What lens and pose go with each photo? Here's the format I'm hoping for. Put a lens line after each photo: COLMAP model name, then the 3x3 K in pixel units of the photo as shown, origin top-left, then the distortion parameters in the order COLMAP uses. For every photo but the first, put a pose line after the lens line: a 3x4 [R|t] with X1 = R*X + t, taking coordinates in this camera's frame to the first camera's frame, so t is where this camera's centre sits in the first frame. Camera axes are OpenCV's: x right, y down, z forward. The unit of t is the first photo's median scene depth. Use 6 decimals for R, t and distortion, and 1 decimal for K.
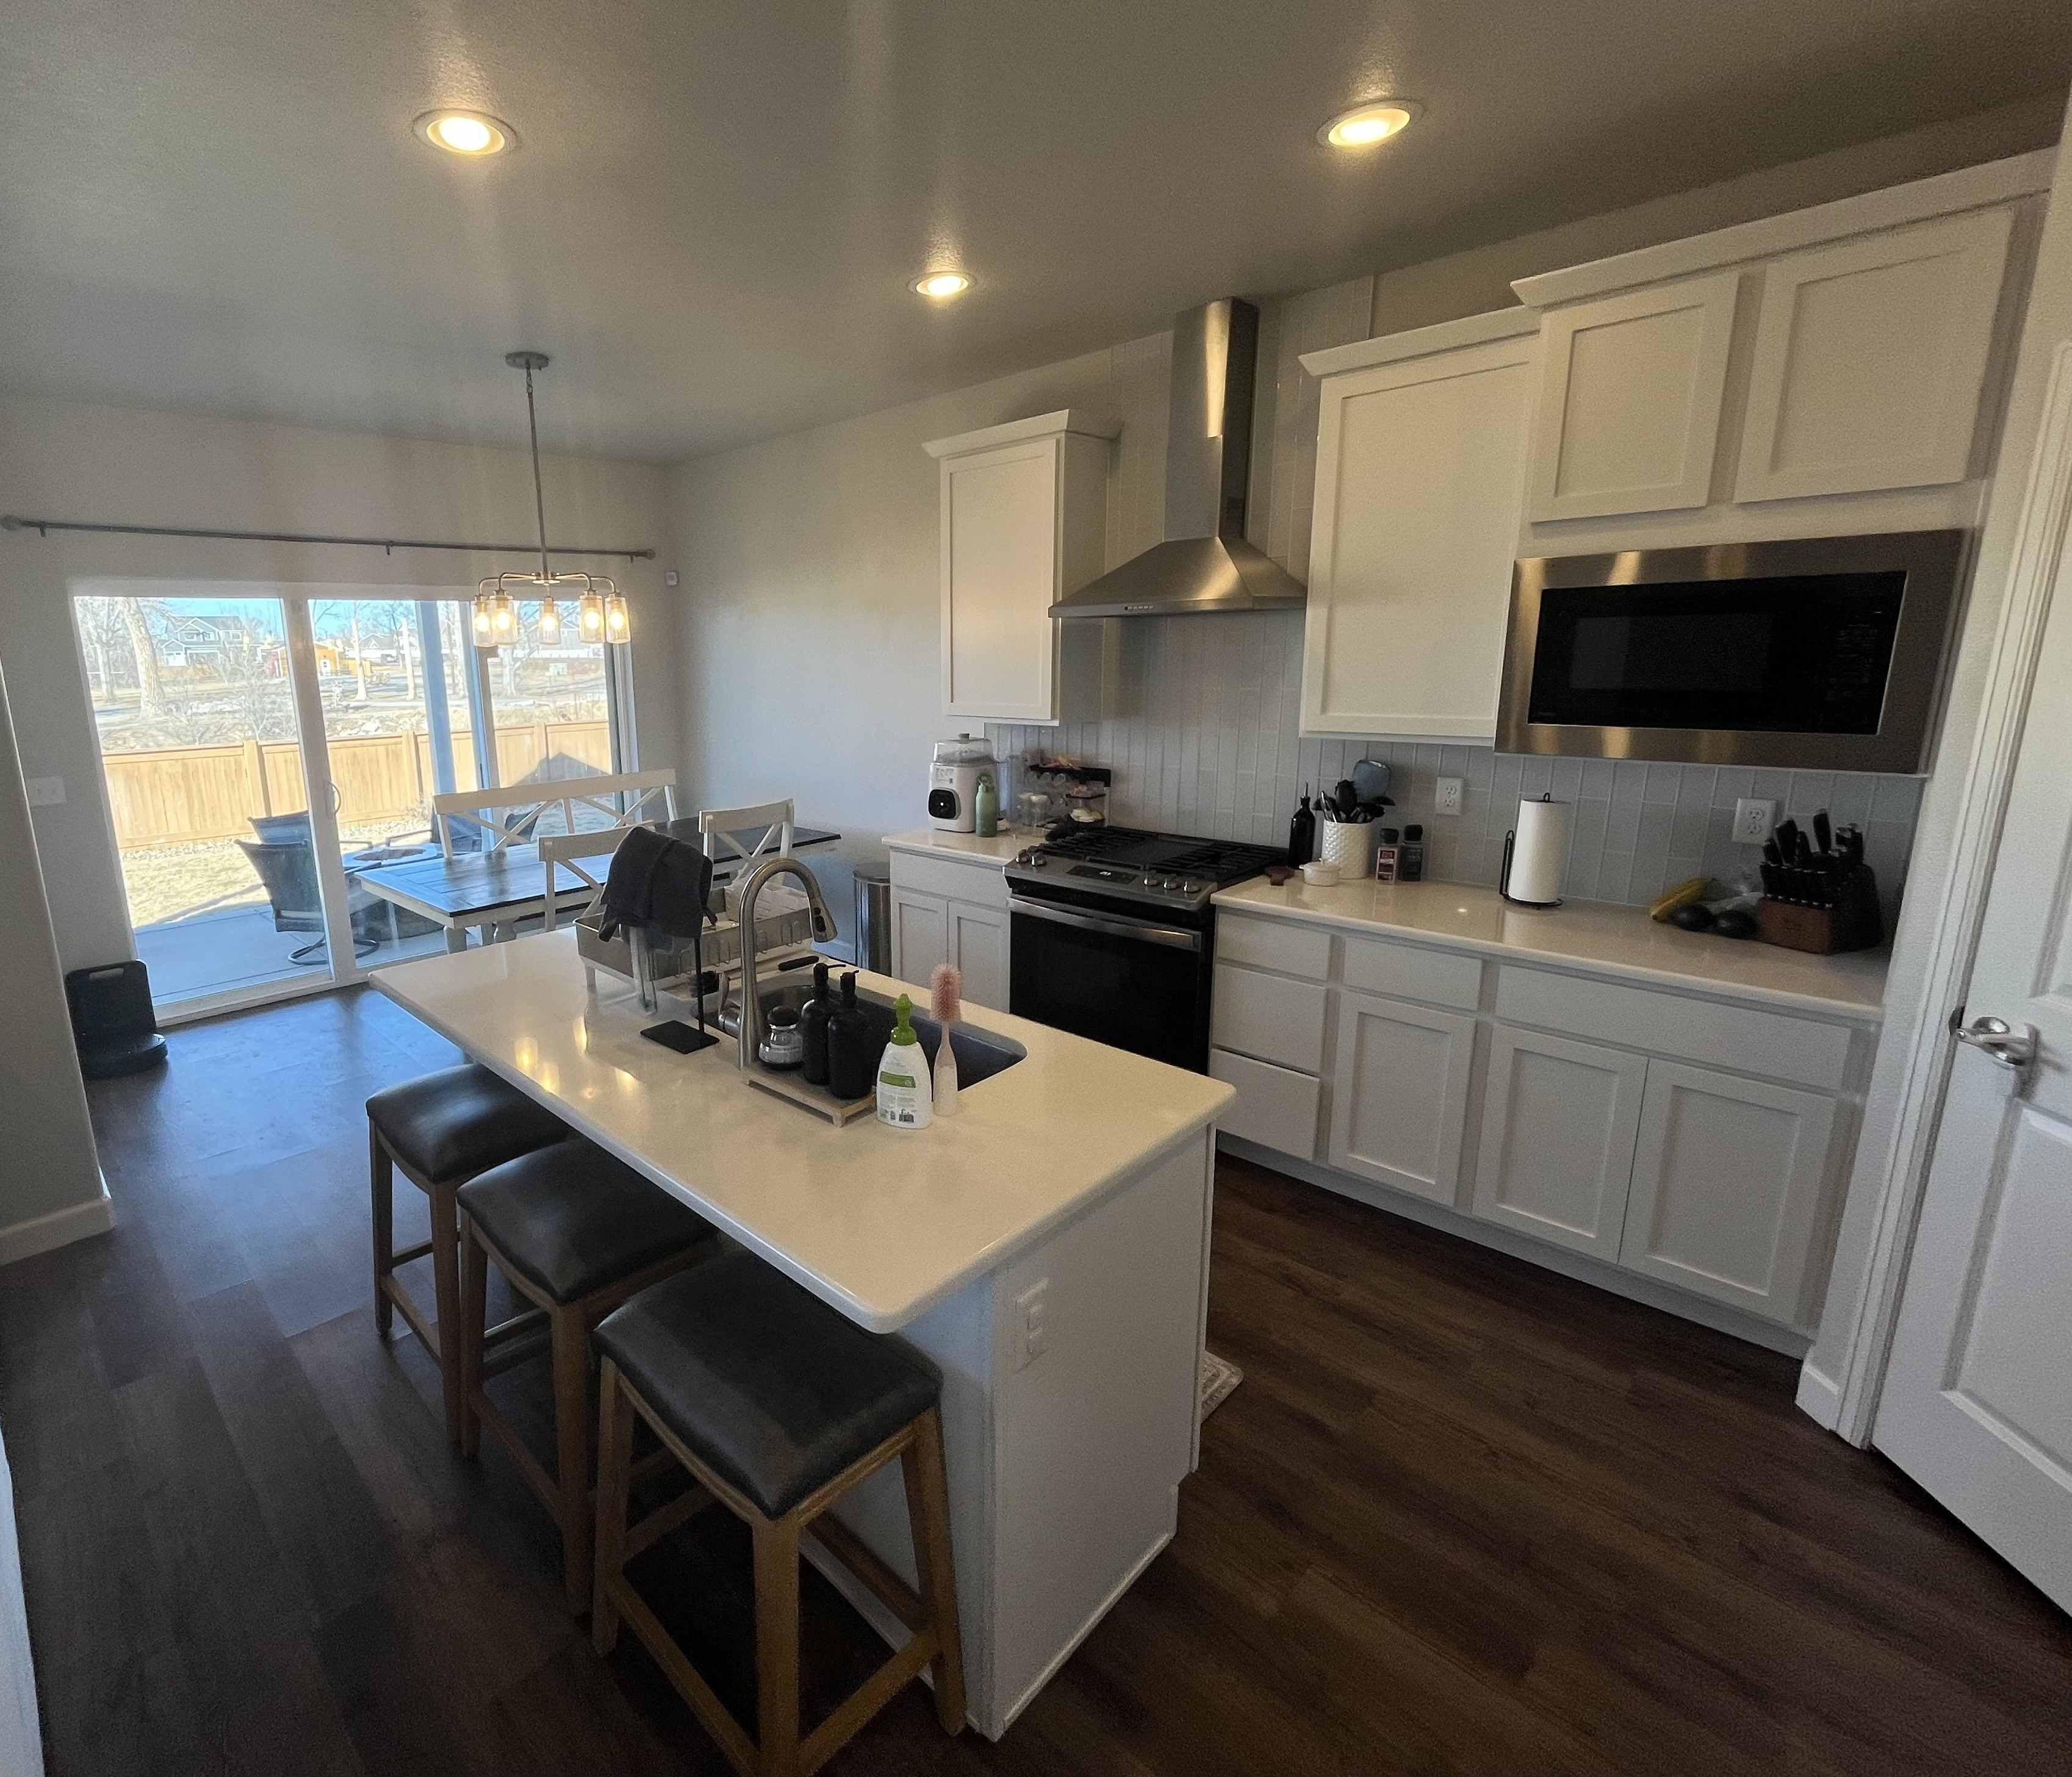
lens RADIAL K [[1001.8, 0, 1036.0], [0, 1001.8, 888.5], [0, 0, 1]] dist [-0.001458, -0.000291]
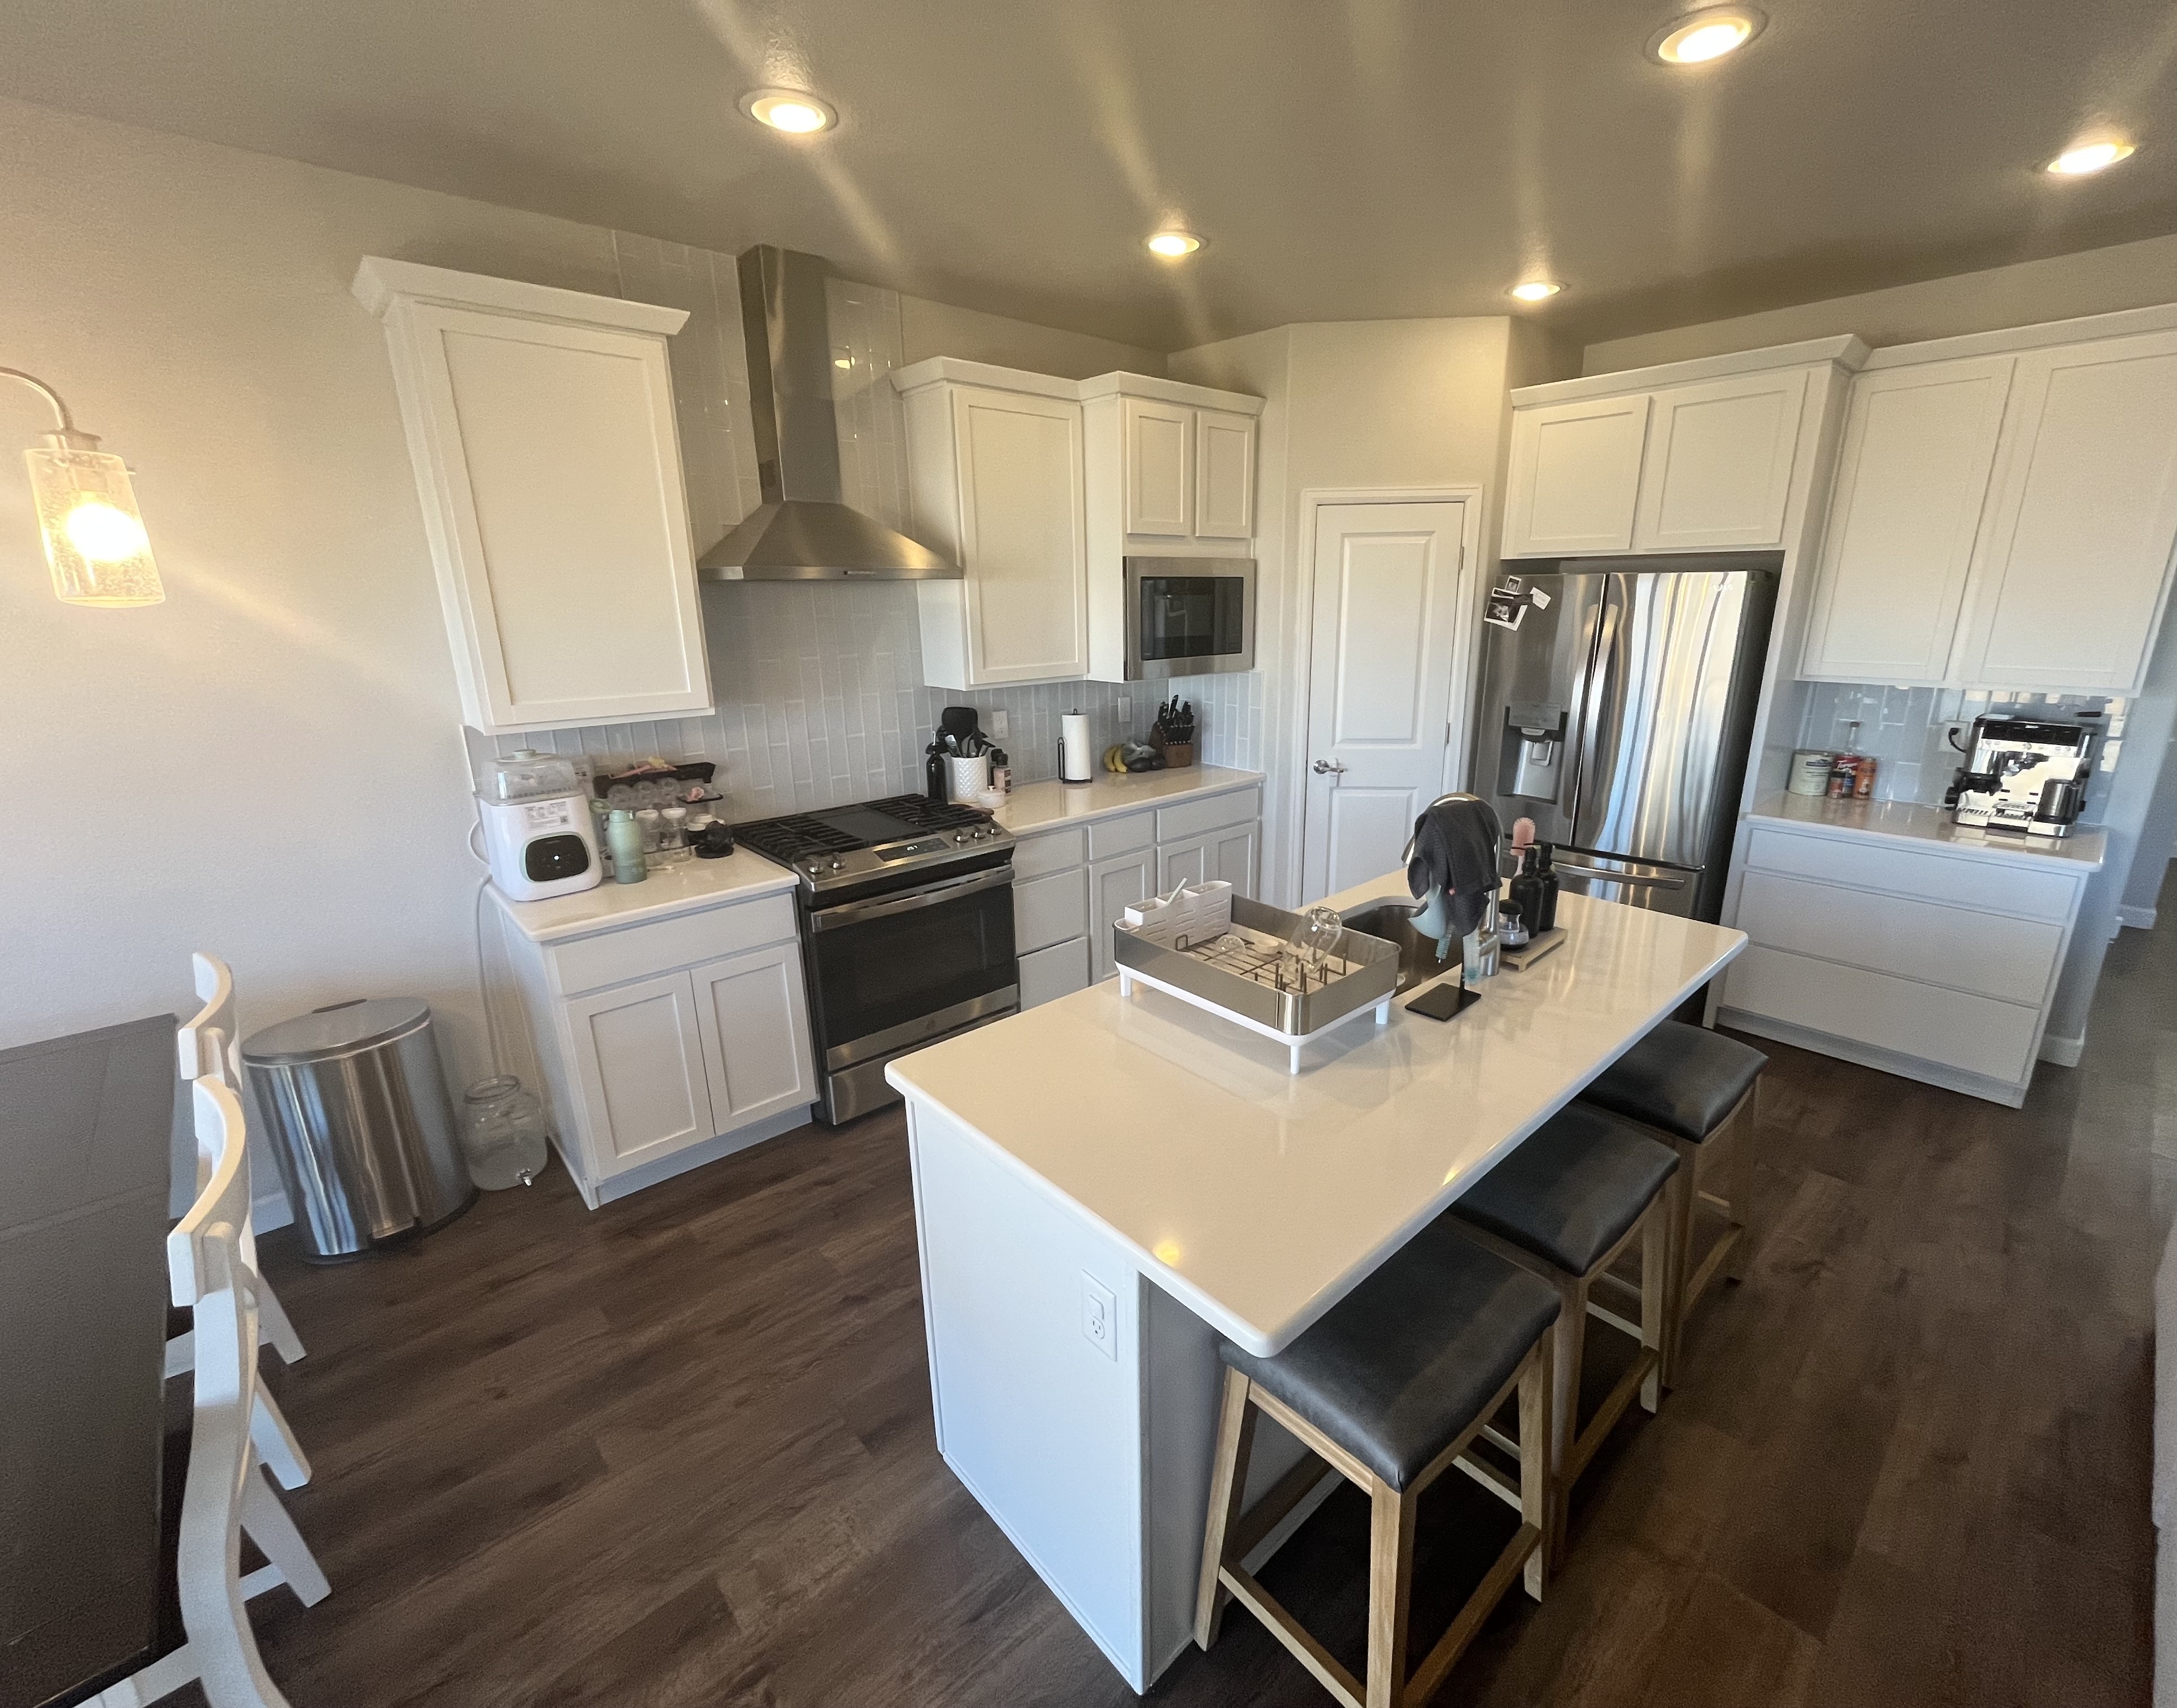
lens RADIAL K [[922.3, 0, 1088.5], [0, 922.3, 854.0], [0, 0, 1]] dist [0.032918, -0.000044]
pose [[0.115133, -0.261170, 0.958402, -0.874712], [0.233201, 0.944961, 0.229493, -0.198855], [-0.965589, 0.197078, 0.169701, 0.761481]]
